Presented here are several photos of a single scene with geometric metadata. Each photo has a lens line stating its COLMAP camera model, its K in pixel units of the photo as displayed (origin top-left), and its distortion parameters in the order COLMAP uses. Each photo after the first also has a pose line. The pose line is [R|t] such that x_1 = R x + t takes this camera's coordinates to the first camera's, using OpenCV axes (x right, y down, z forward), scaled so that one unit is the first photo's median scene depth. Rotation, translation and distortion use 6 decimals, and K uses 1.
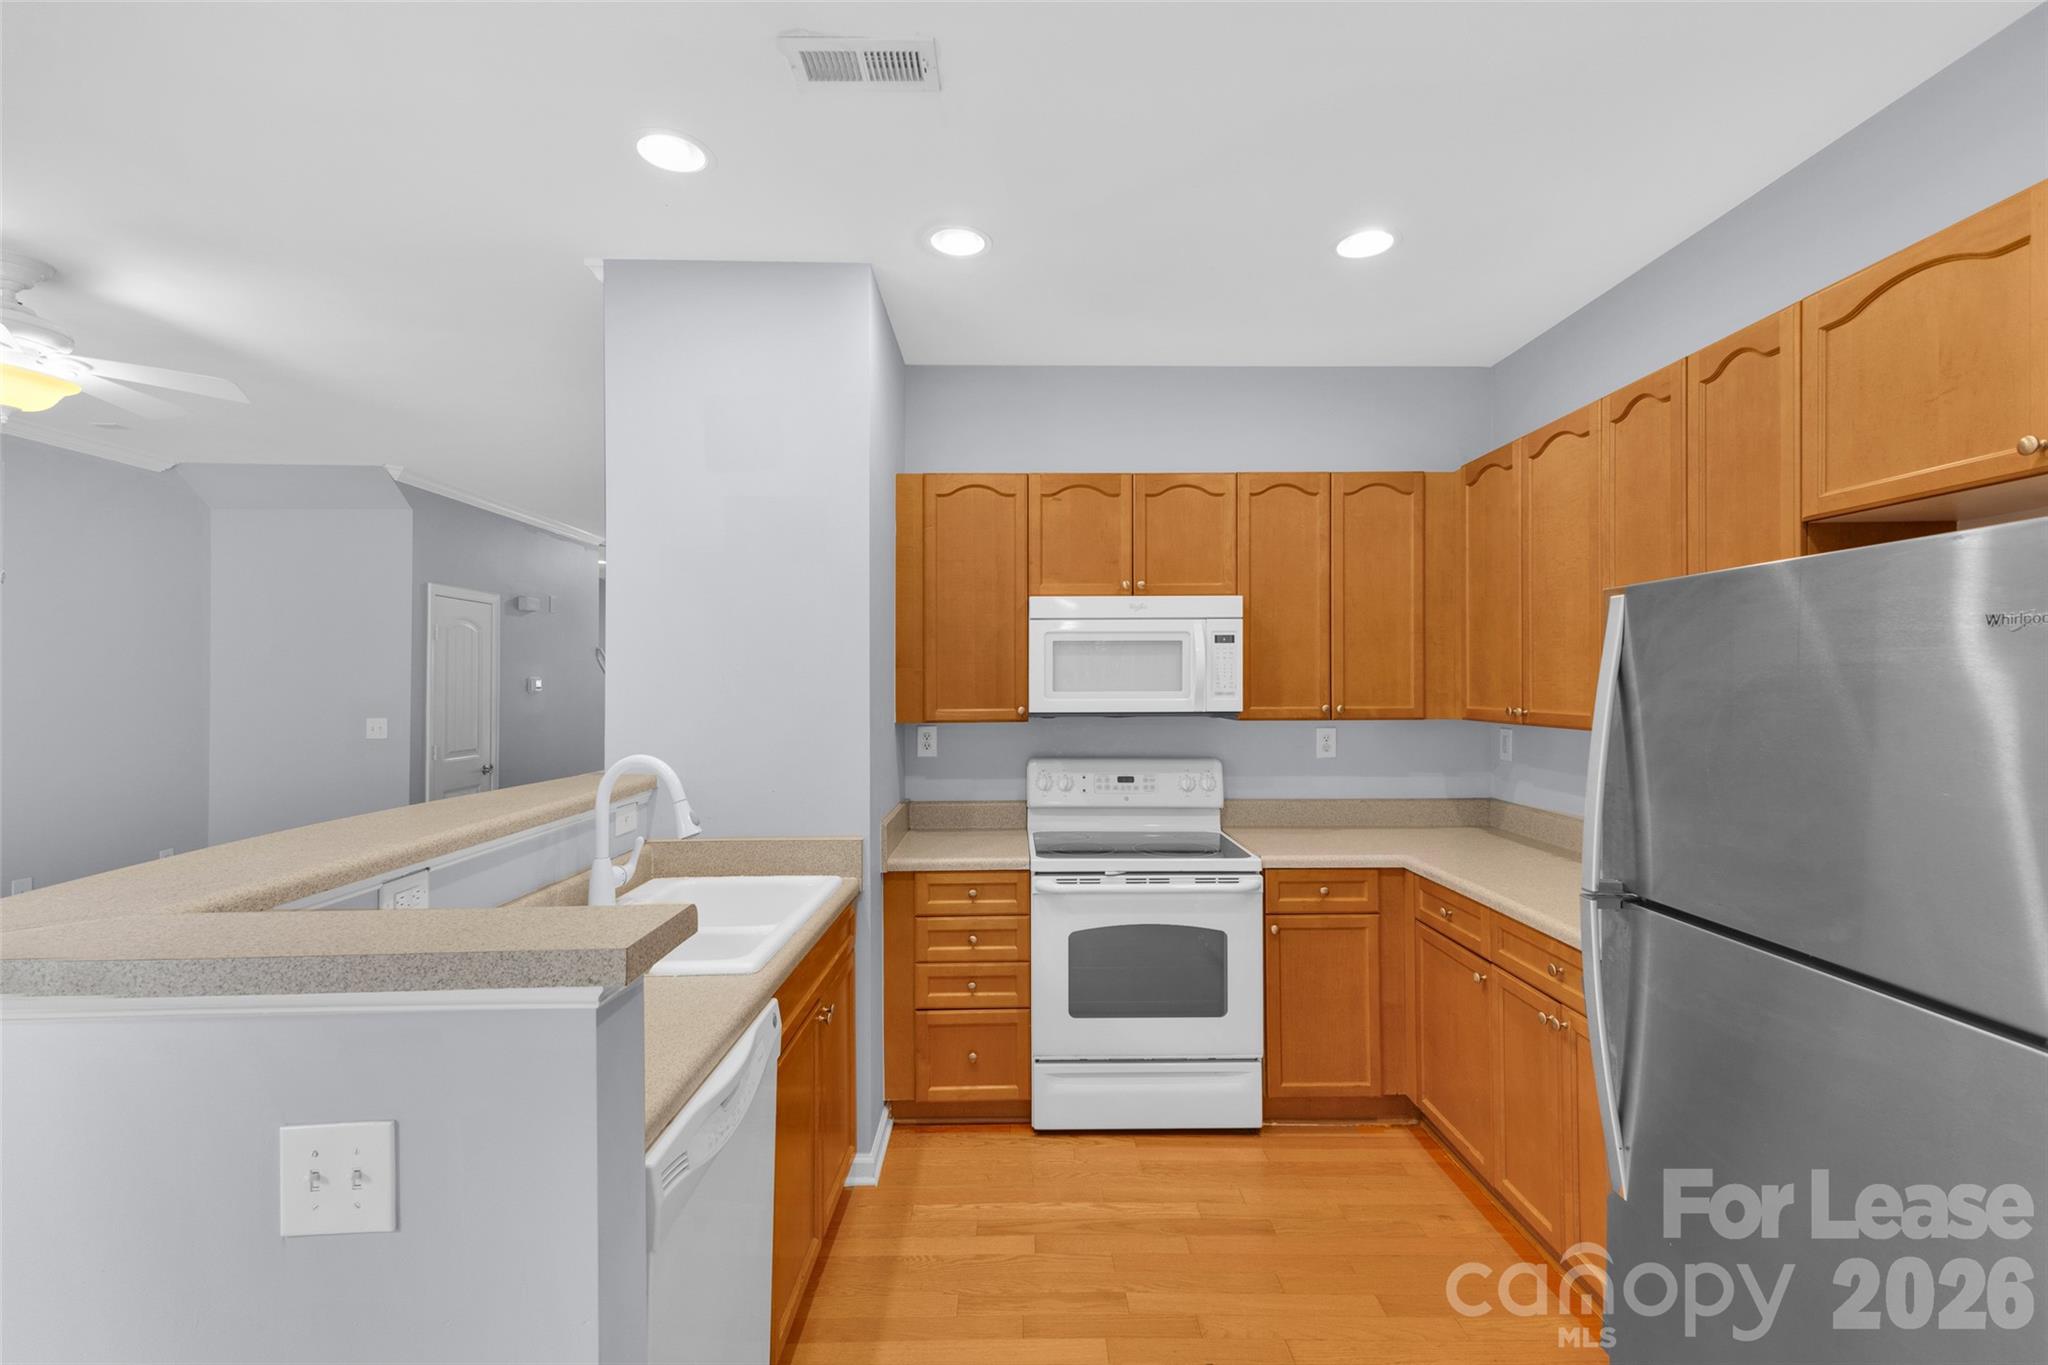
lens RADIAL K [[890.5, 0, 1024.2], [0, 890.5, 667.9], [0, 0, 1]] dist [0.001640, 0.000336]
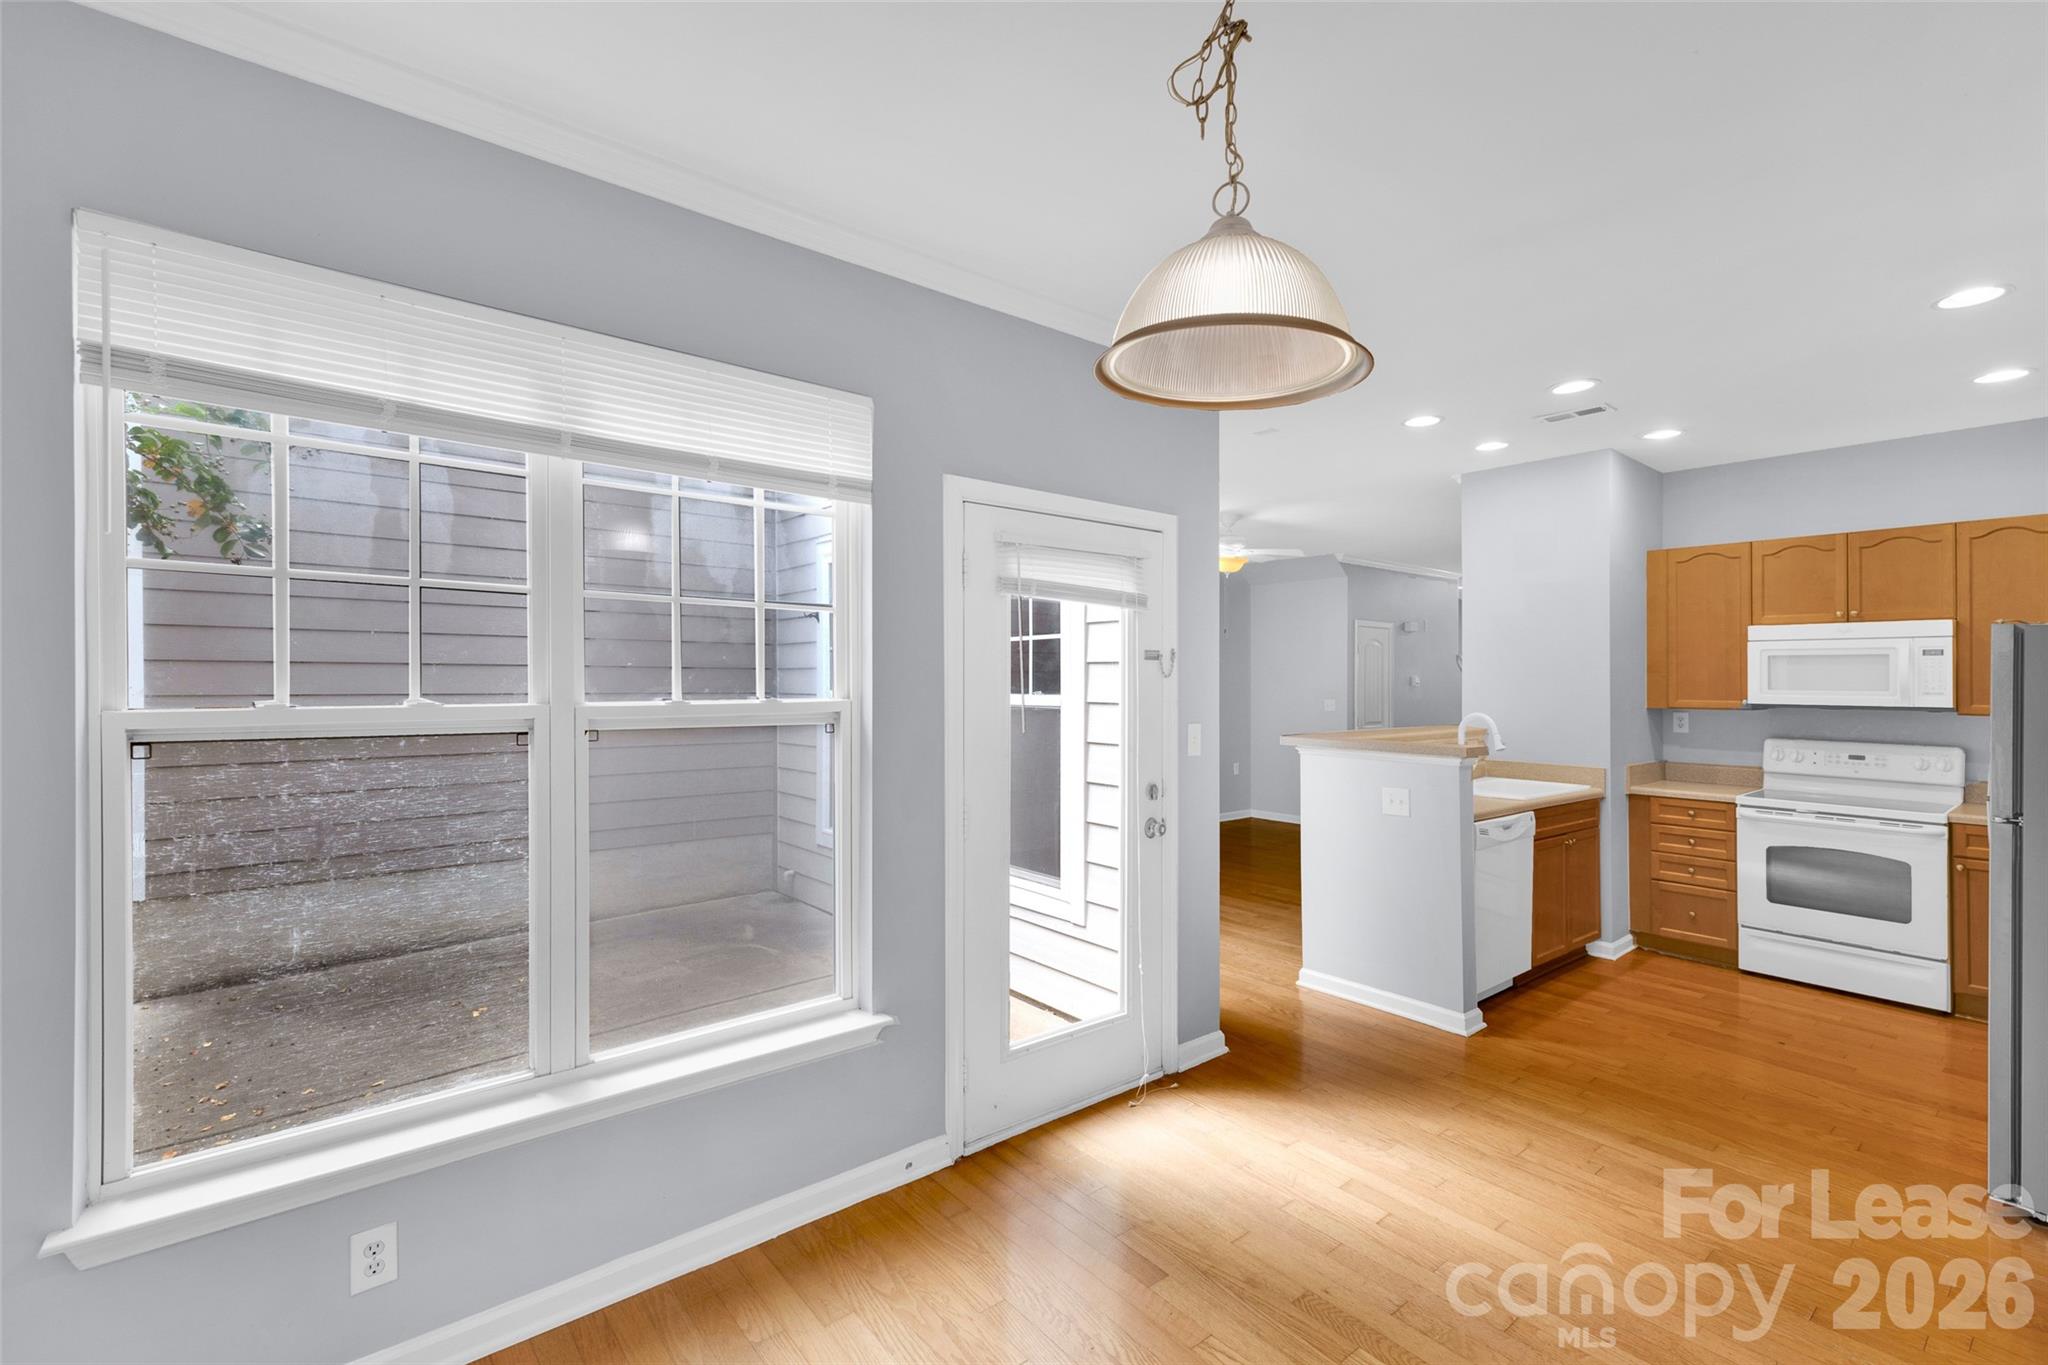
lens RADIAL K [[890.5, 0, 1024.2], [0, 890.5, 667.9], [0, 0, 1]] dist [0.001640, 0.000336]
pose [[0.624115, -0.000311, -0.781332, 0.419587], [0.004370, 0.999986, 0.003093, -0.020084], [0.781320, -0.005345, 0.624108, -0.890743]]
